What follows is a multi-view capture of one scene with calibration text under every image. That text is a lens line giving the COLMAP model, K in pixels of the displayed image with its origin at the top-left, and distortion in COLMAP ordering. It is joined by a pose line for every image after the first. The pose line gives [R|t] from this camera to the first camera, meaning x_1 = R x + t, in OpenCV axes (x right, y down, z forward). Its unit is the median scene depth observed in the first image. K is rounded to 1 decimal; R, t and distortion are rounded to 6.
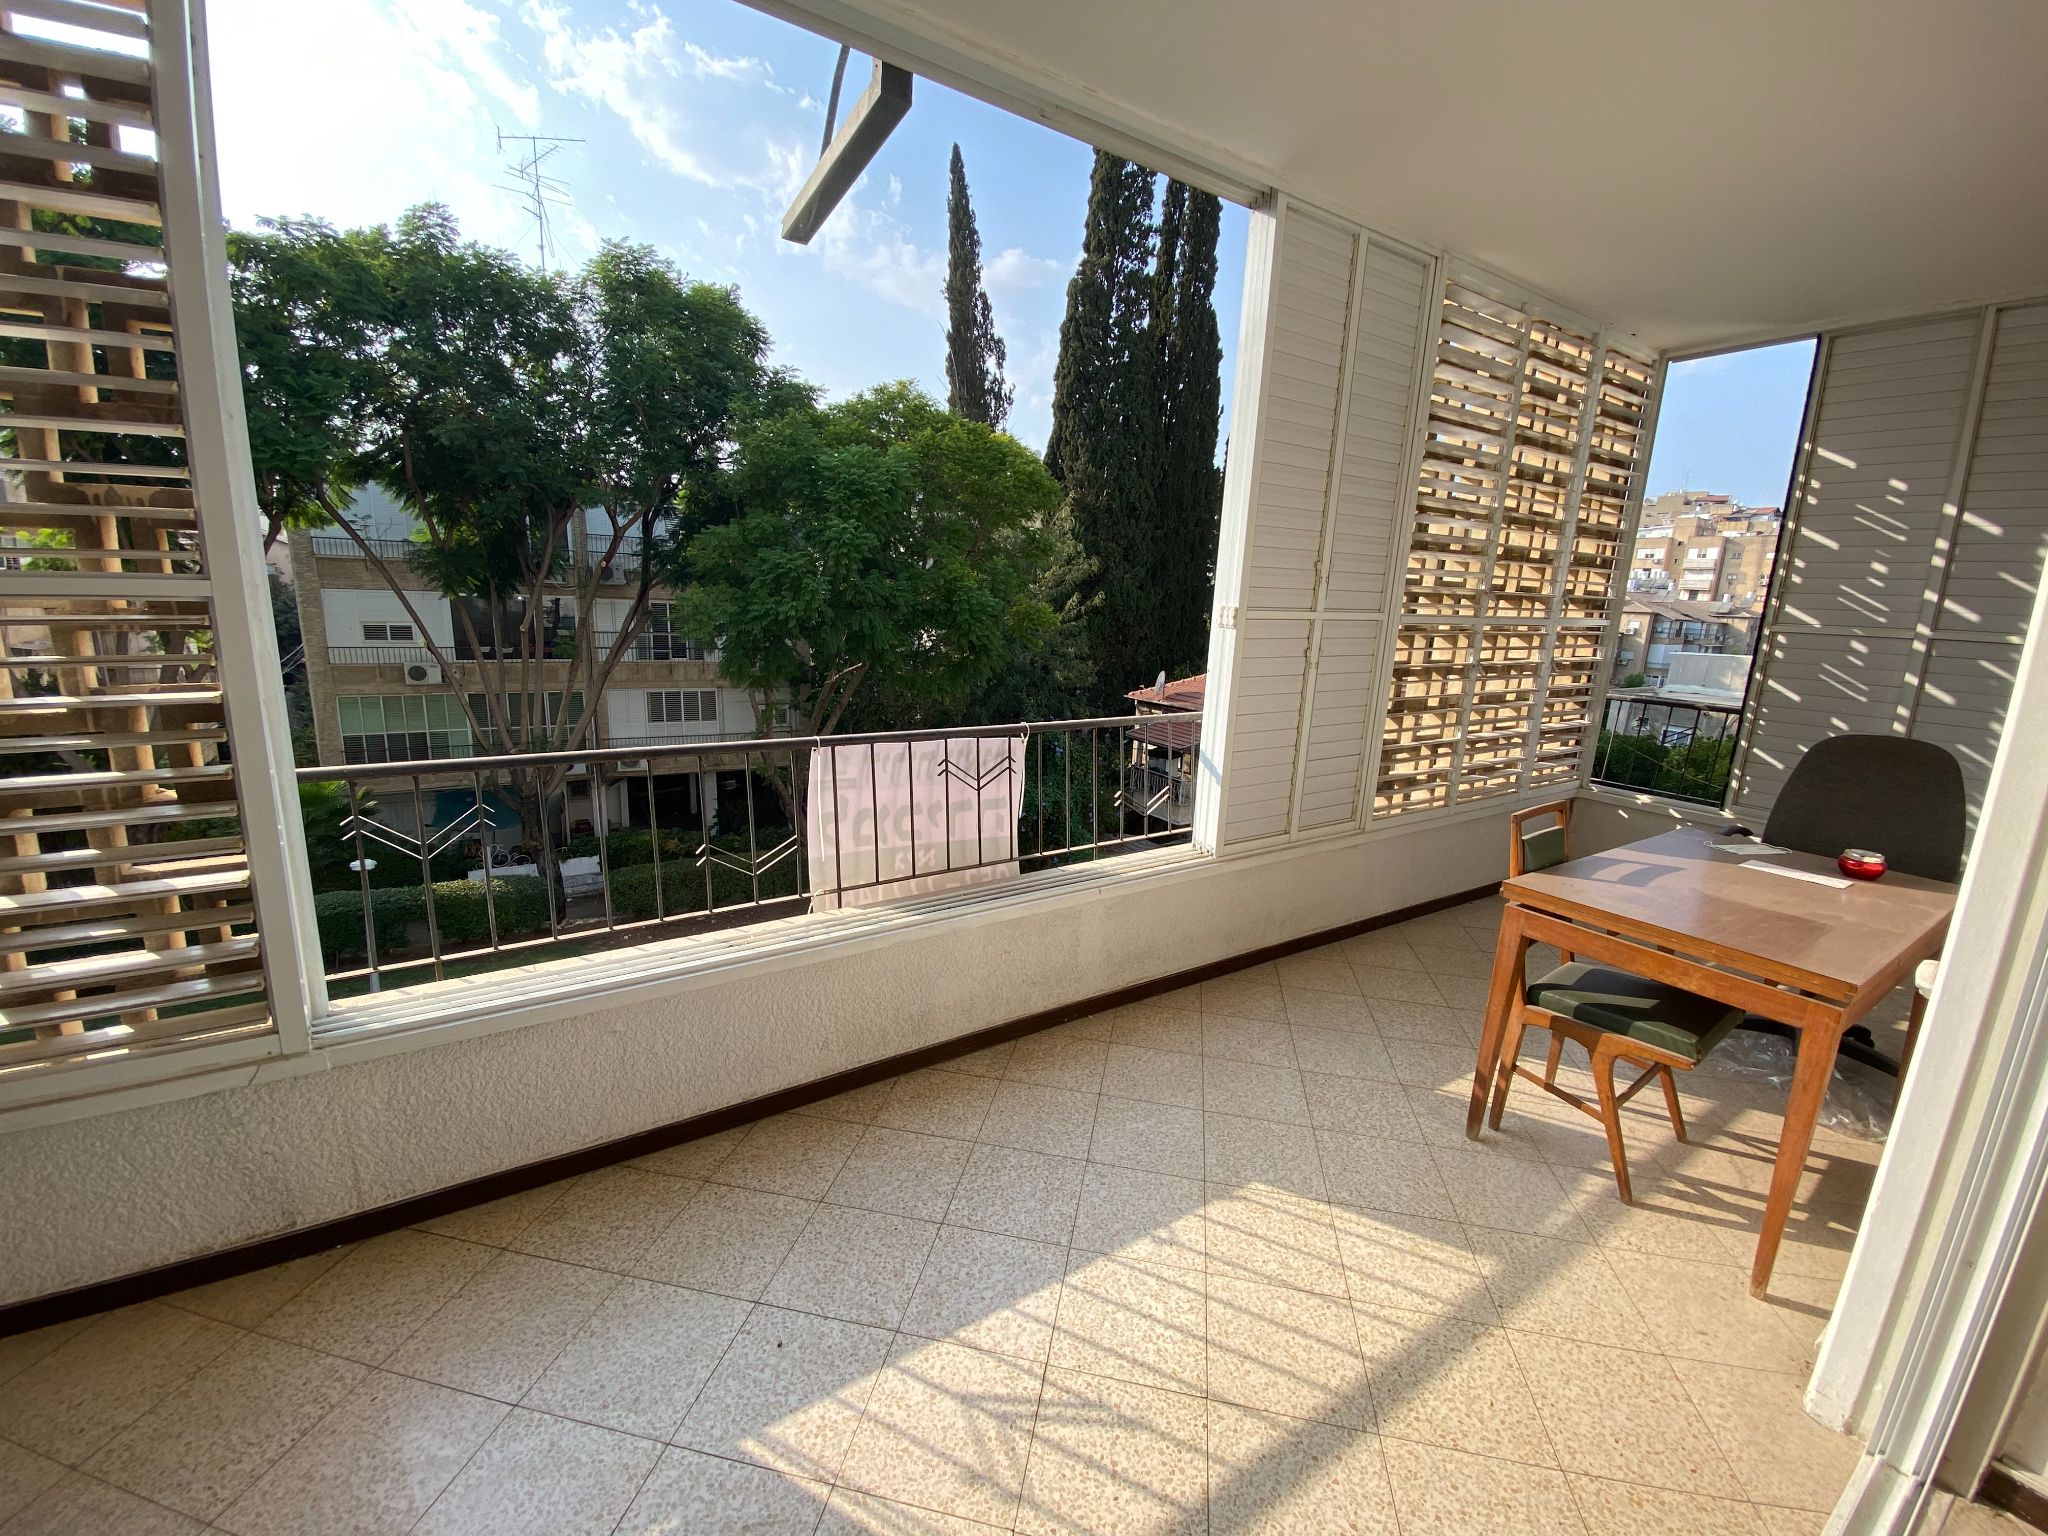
lens RADIAL K [[822.2, 0, 1024.2], [0, 822.2, 774.3], [0, 0, 1]] dist [0.020617, -0.019590]
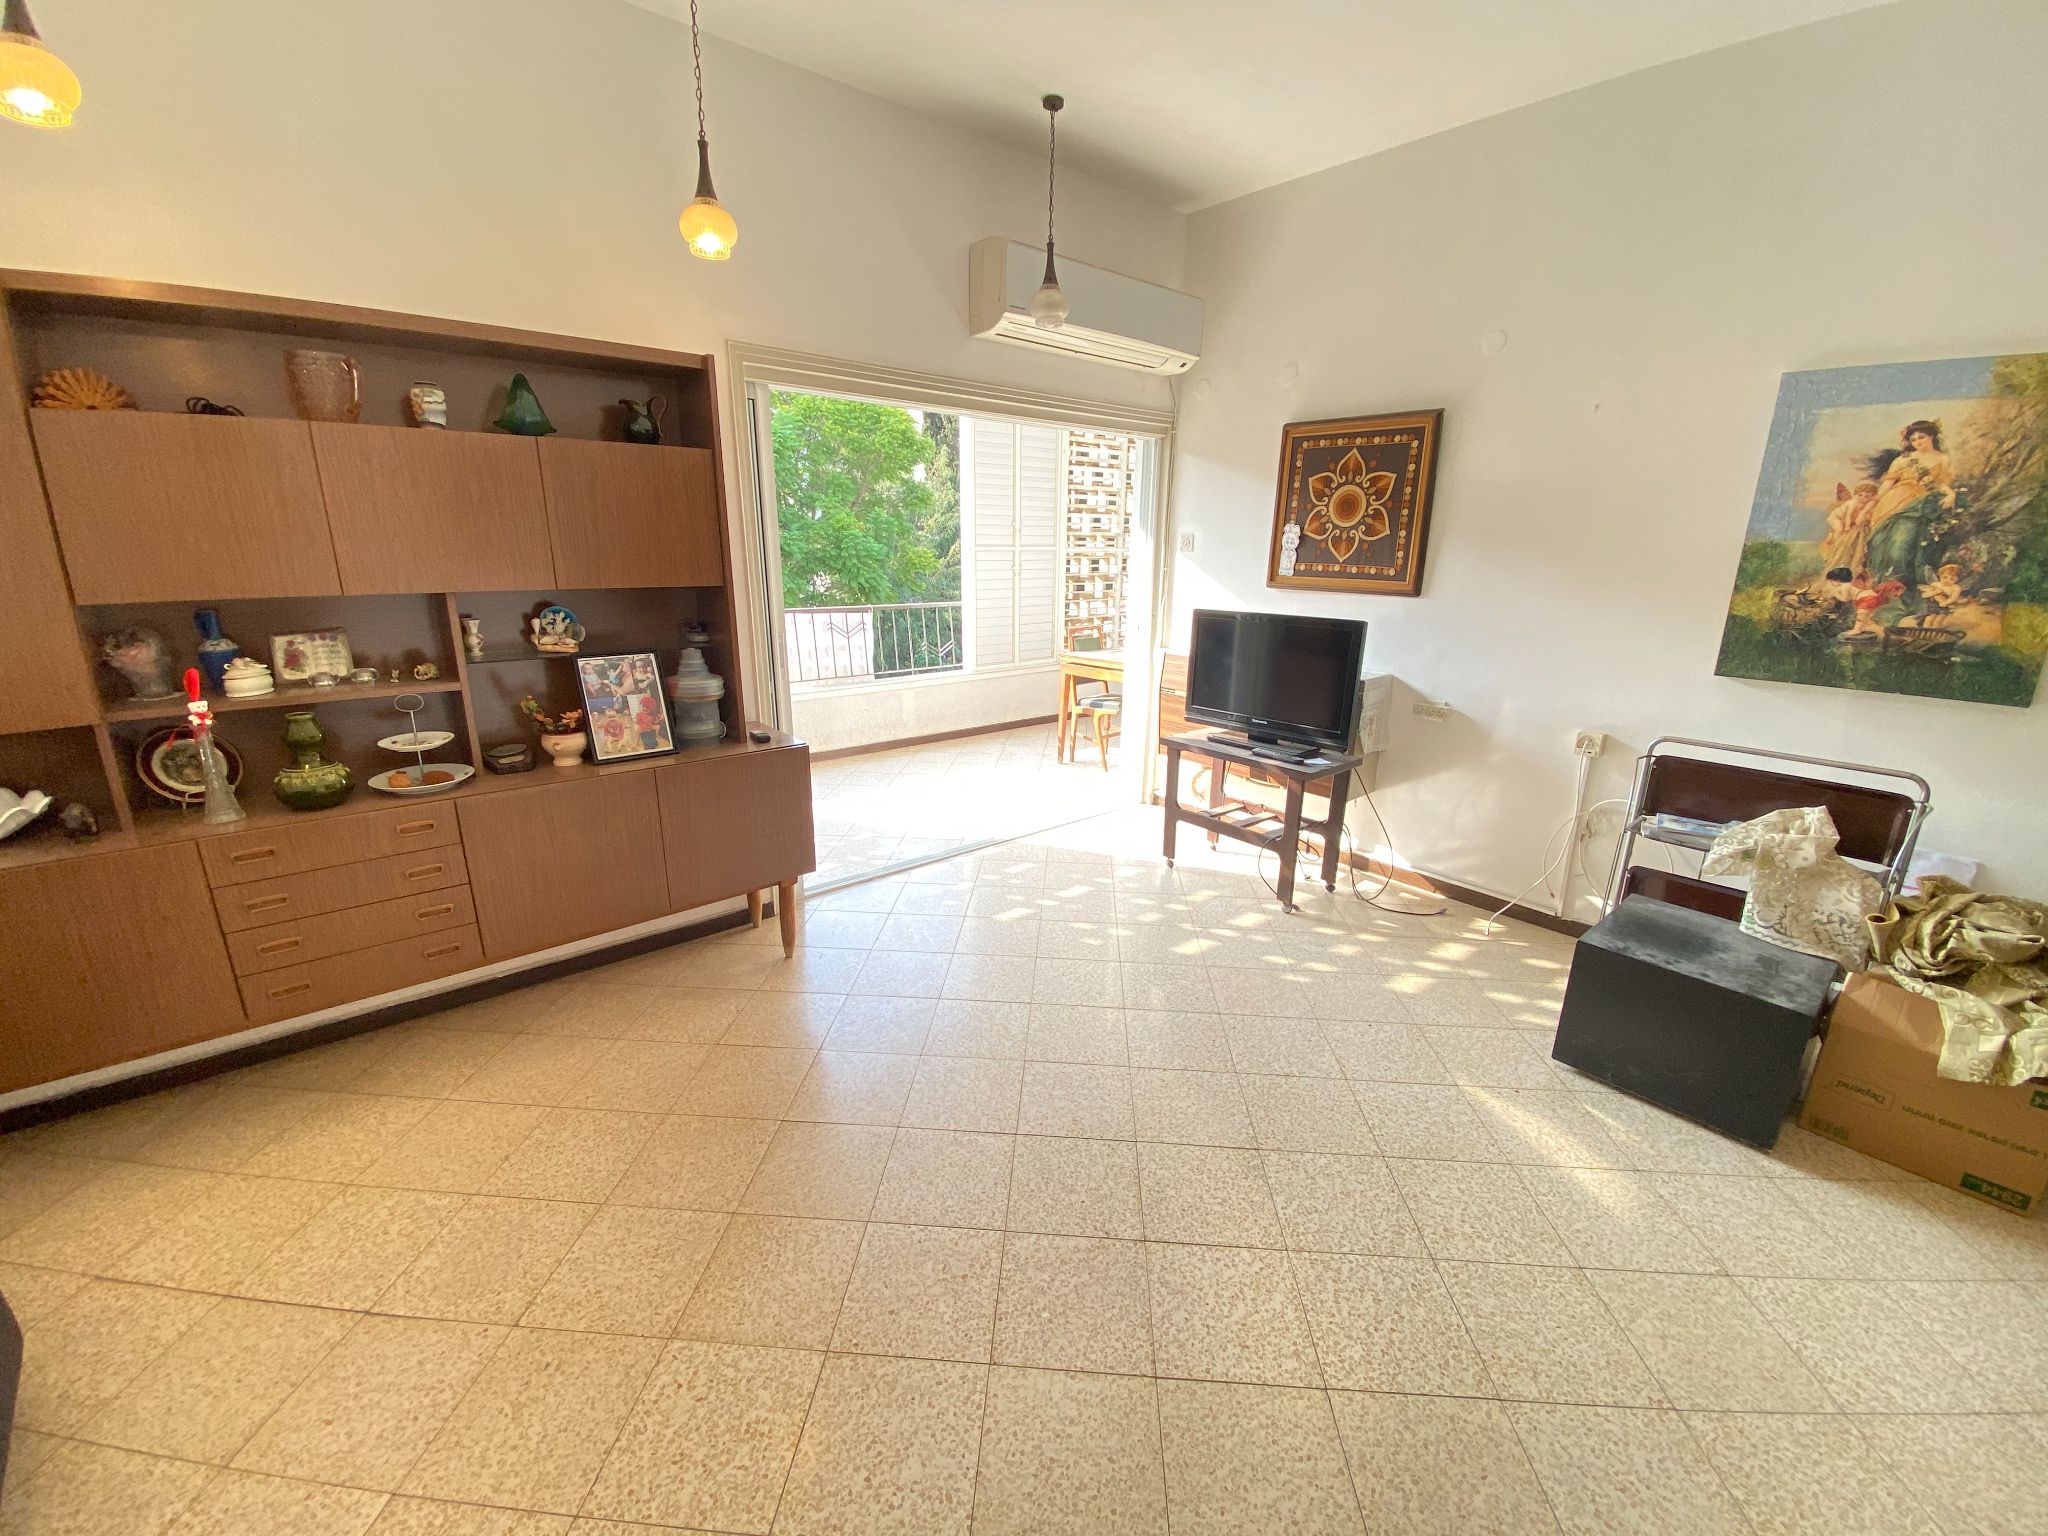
lens RADIAL K [[839.0, 0, 1024.0], [0, 839.0, 768.0], [0, 0, 1]] dist [0.022483, -0.019821]
pose [[0.992728, -0.060525, 0.104058, 0.112128], [0.055177, 0.997041, 0.053526, 0.201247], [-0.106990, -0.047395, 0.993130, -0.895937]]
